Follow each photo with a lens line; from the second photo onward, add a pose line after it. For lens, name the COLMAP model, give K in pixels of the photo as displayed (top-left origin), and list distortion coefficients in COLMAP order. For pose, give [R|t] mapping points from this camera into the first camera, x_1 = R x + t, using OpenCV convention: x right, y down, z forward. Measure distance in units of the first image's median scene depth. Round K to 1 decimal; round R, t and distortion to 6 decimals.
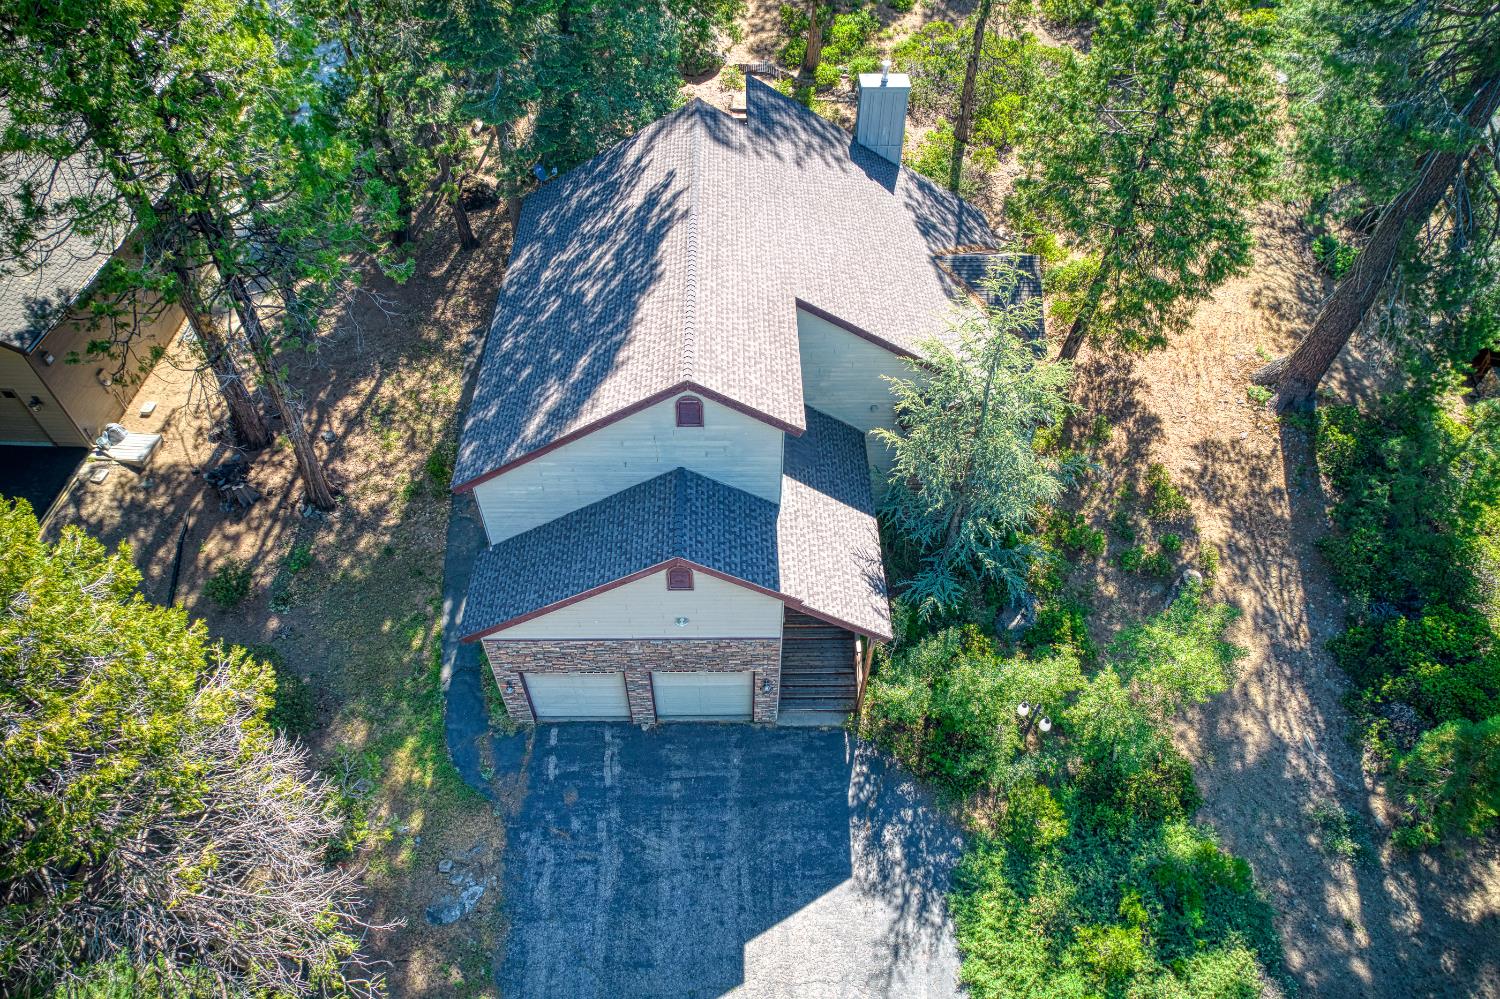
lens RADIAL K [[917.3, 0, 745.4], [0, 917.3, 551.8], [0, 0, 1]] dist [-0.062664, 0.046819]
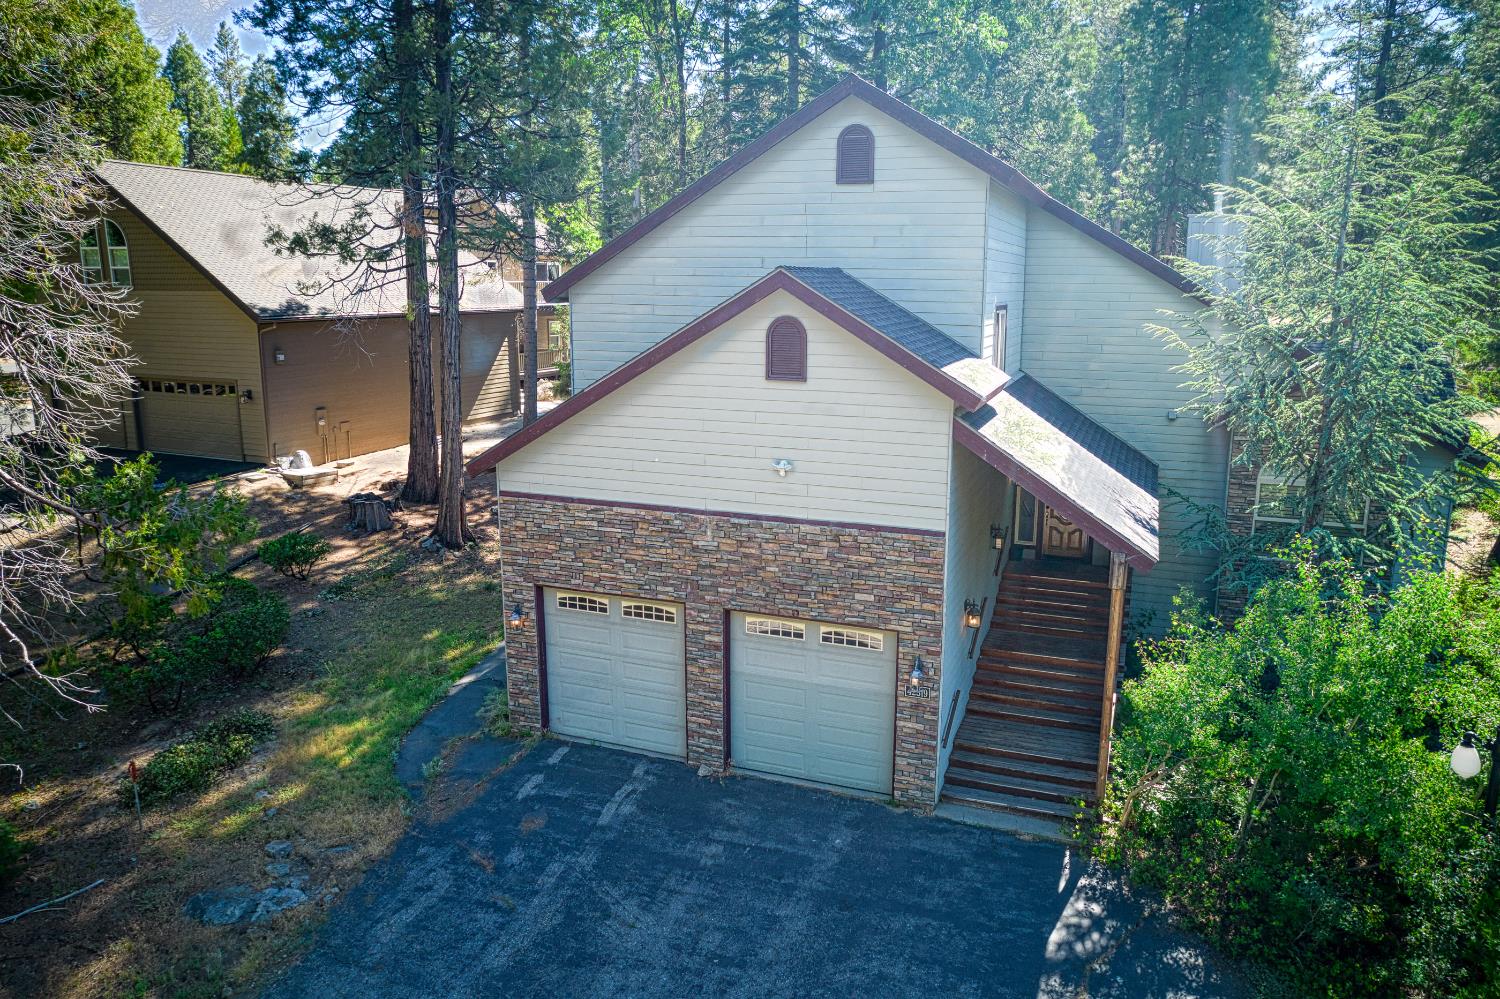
lens RADIAL K [[1029.9, 0, 770.1], [0, 1029.9, 503.2], [0, 0, 1]] dist [-0.049675, 0.015335]
pose [[0.928556, 0.076906, -0.363139, 0.149126], [-0.286503, 0.770504, -0.569420, 0.422197], [0.236009, 0.632778, 0.737490, 0.446129]]
